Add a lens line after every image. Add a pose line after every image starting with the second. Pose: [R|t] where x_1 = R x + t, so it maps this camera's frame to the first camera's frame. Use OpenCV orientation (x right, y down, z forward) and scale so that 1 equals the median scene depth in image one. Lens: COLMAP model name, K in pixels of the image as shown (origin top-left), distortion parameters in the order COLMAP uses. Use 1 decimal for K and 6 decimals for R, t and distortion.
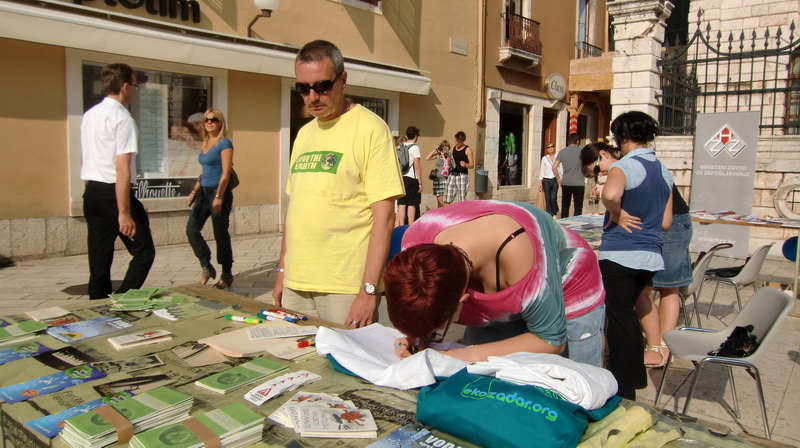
lens RADIAL K [[594.4, 0, 397.9], [0, 594.4, 201.1], [0, 0, 1]] dist [-0.068492, 0.136688]
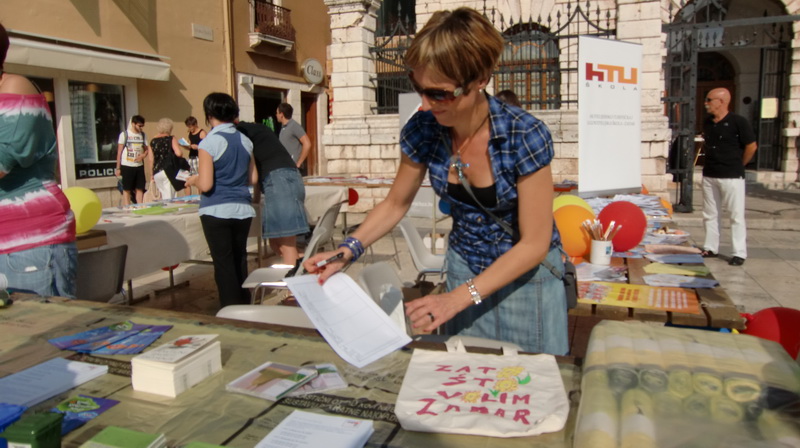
lens RADIAL K [[594.4, 0, 397.9], [0, 594.4, 201.1], [0, 0, 1]] dist [-0.068492, 0.136688]
pose [[0.948773, -0.069062, 0.308319, 0.097460], [0.061227, 0.997509, 0.035026, 0.012499], [-0.309970, -0.014354, 0.950638, -0.069355]]
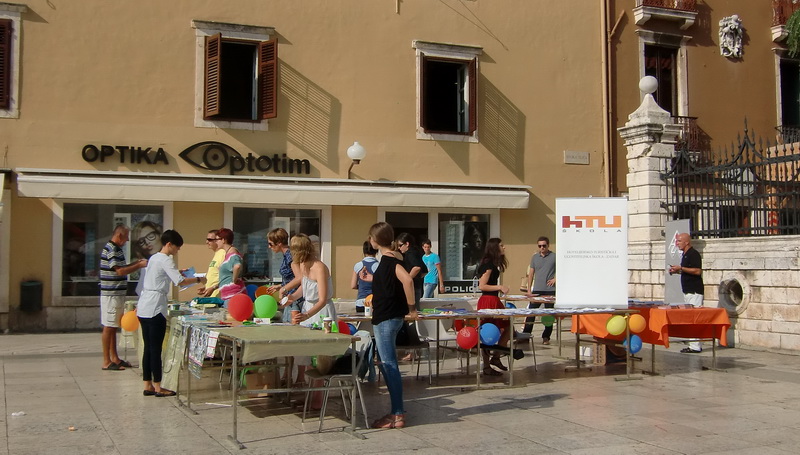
lens RADIAL K [[974.5, 0, 400.0], [0, 974.5, 227.5], [0, 0, 1]] dist [-0.015692, -0.016342]
pose [[0.886676, -0.041236, -0.460548, 0.666868], [-0.015503, 0.992804, -0.118740, 0.073047], [0.462131, 0.112423, 0.879657, -0.682207]]
